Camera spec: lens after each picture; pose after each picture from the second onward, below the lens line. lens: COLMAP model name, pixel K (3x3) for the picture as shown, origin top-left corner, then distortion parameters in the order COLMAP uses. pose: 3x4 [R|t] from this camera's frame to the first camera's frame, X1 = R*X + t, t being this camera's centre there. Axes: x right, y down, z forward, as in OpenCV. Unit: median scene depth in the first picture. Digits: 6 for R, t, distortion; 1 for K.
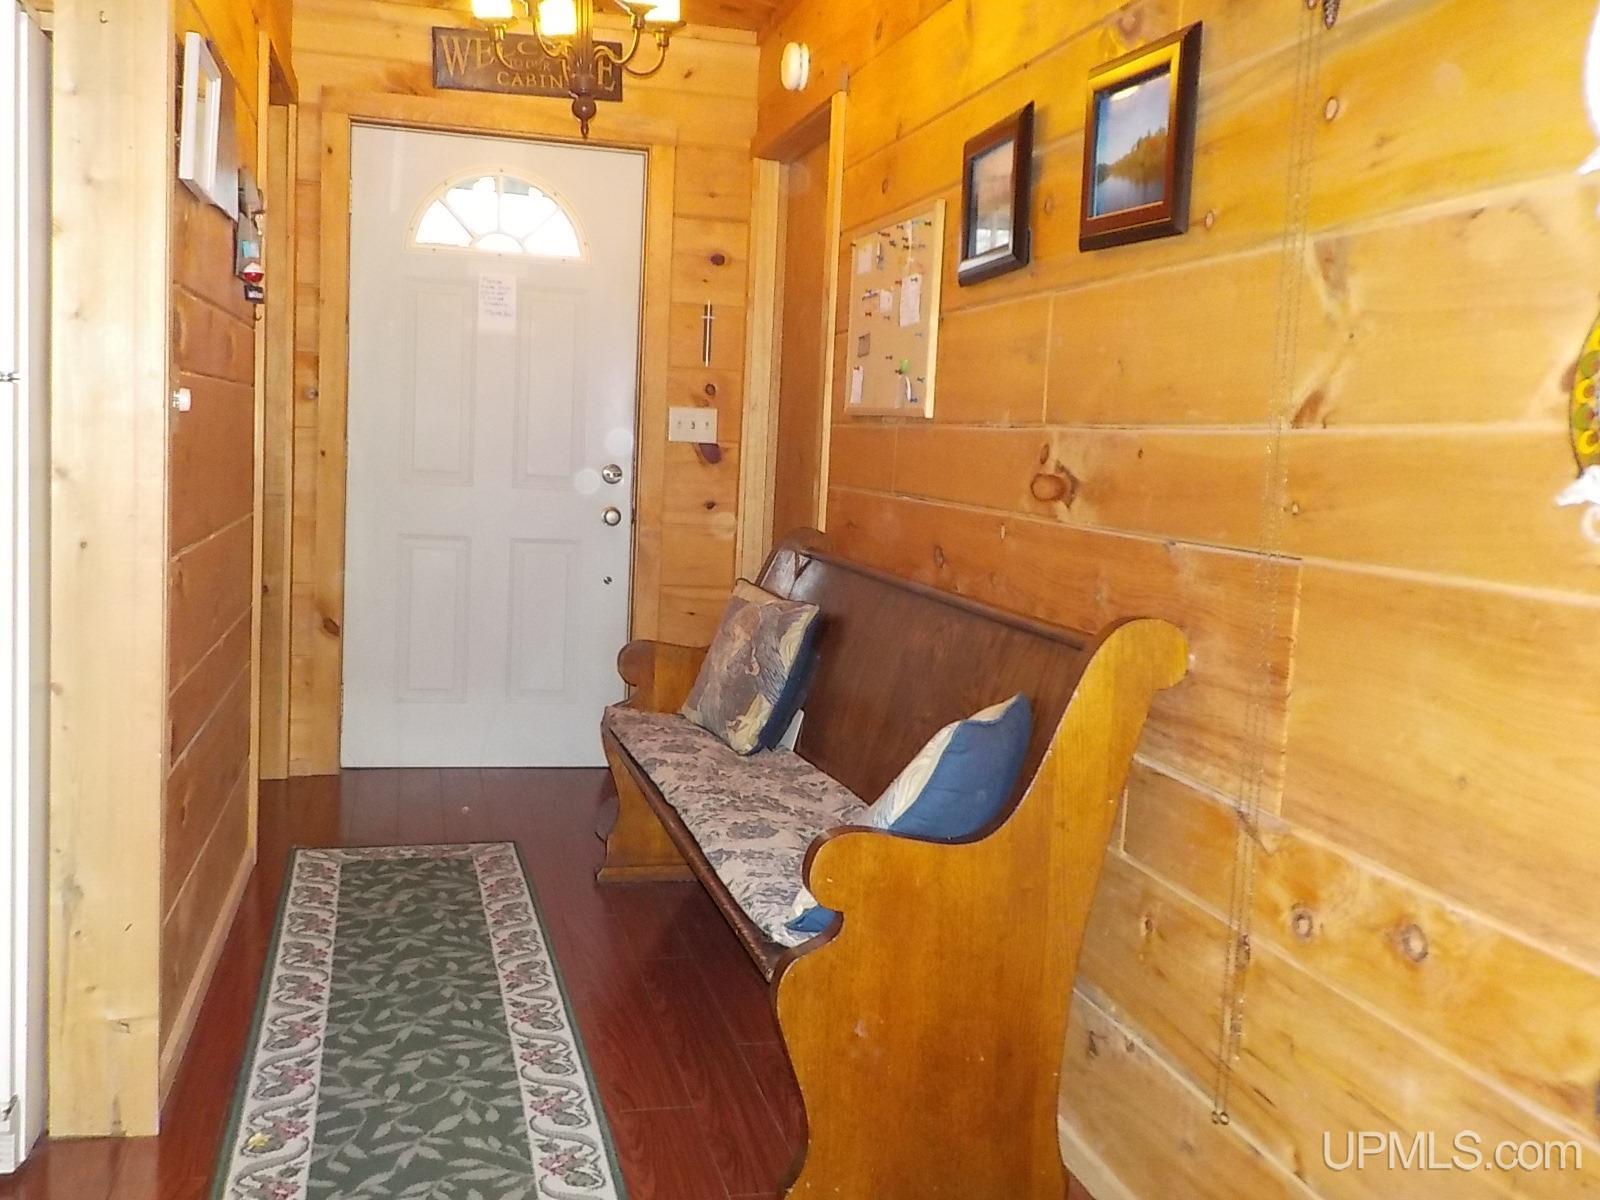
lens RADIAL K [[1467.9, 0, 800.0], [0, 1467.9, 600.0], [0, 0, 1]] dist [-0.011430, -0.005695]
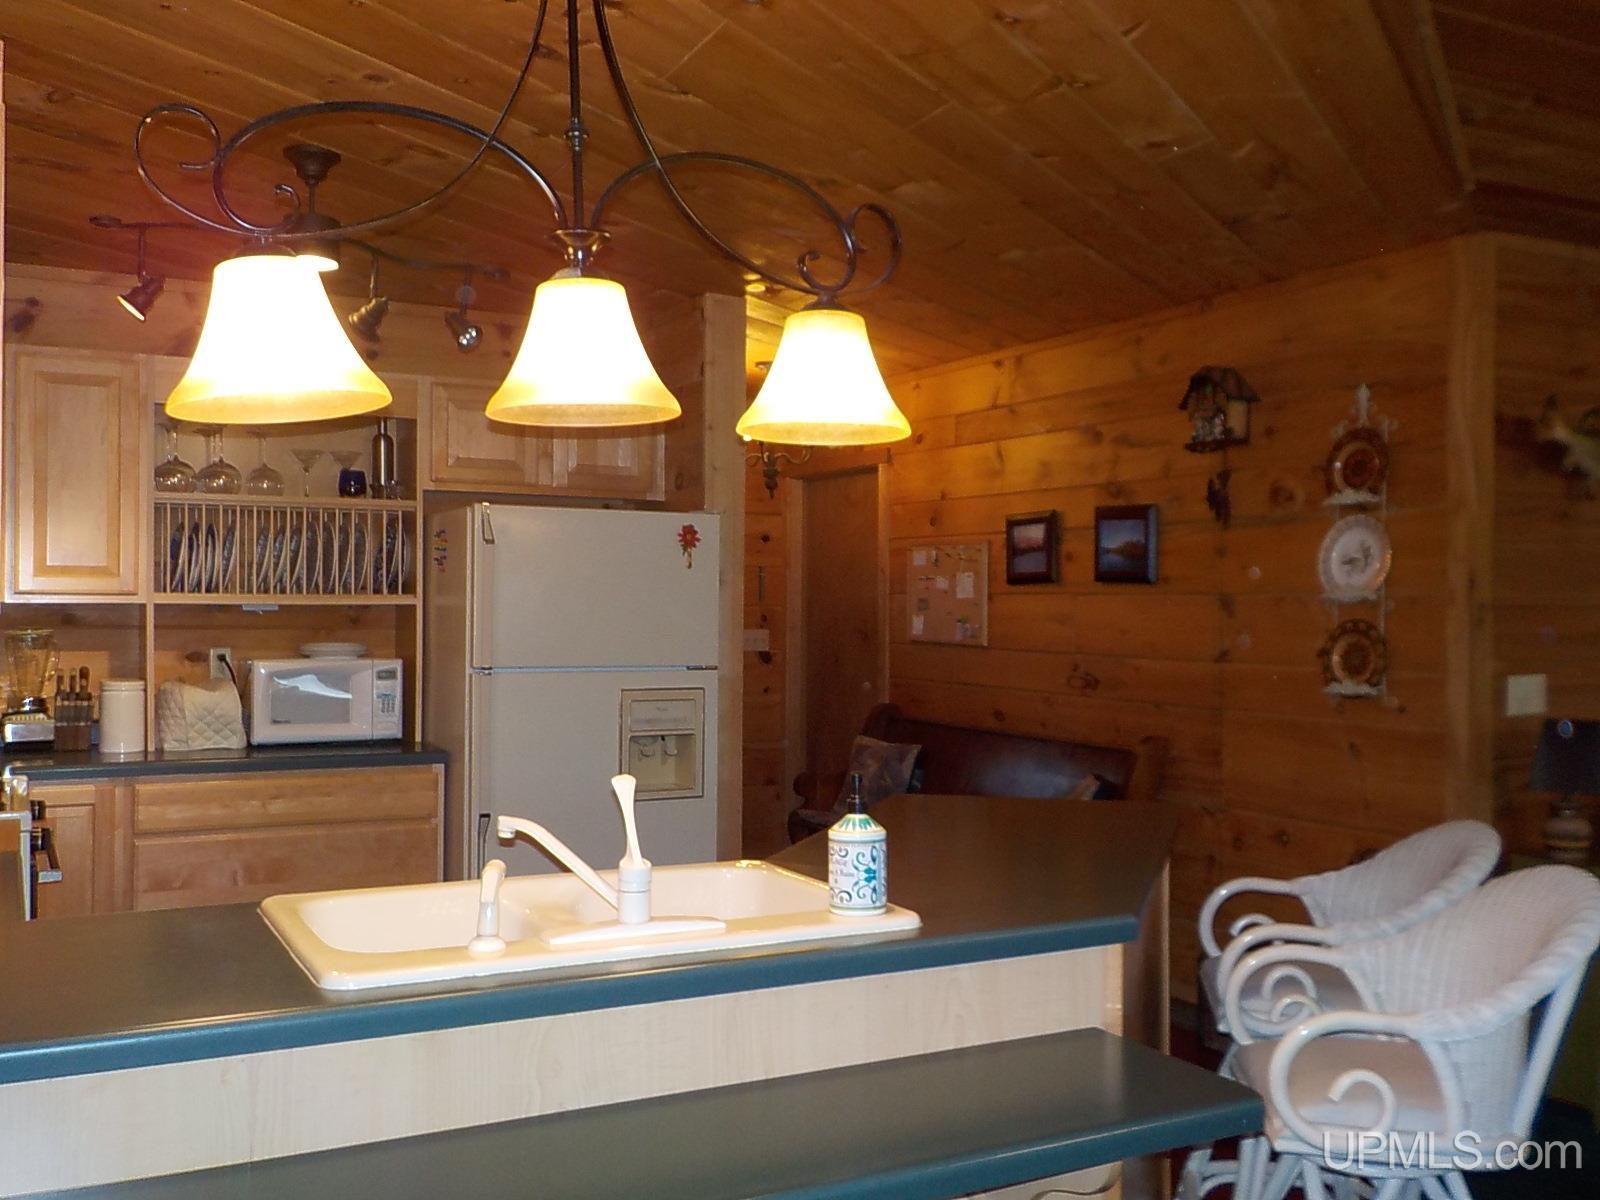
lens RADIAL K [[1467.9, 0, 800.0], [0, 1467.9, 600.0], [0, 0, 1]] dist [-0.011430, -0.005695]
pose [[0.969368, -0.041744, 0.242039, -0.770461], [0.065567, 0.993670, -0.091220, -0.025125], [-0.236699, 0.104295, 0.965969, -1.058473]]
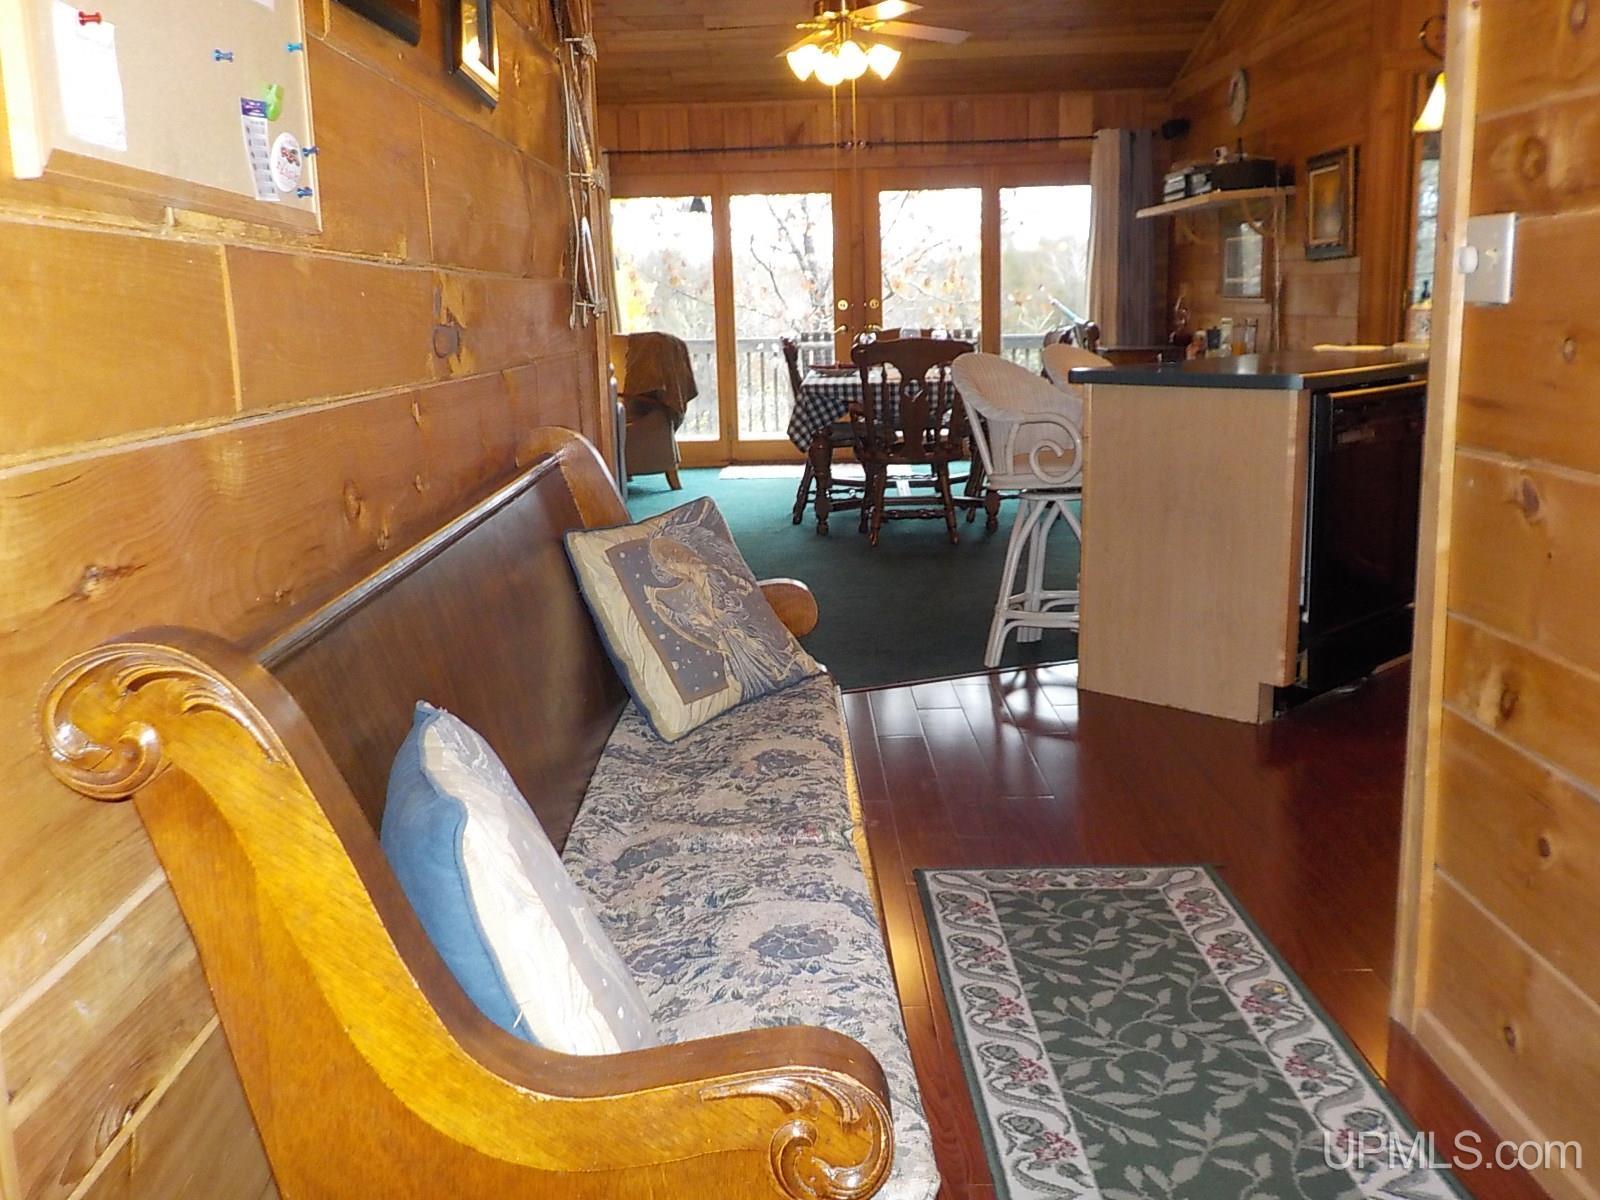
lens RADIAL K [[1467.9, 0, 800.0], [0, 1467.9, 600.0], [0, 0, 1]] dist [-0.011430, -0.005695]
pose [[-0.969321, -0.077487, 0.233266, -0.233000], [-0.004125, 0.954004, 0.299766, -0.185679], [-0.245765, 0.289607, -0.925055, 1.750103]]
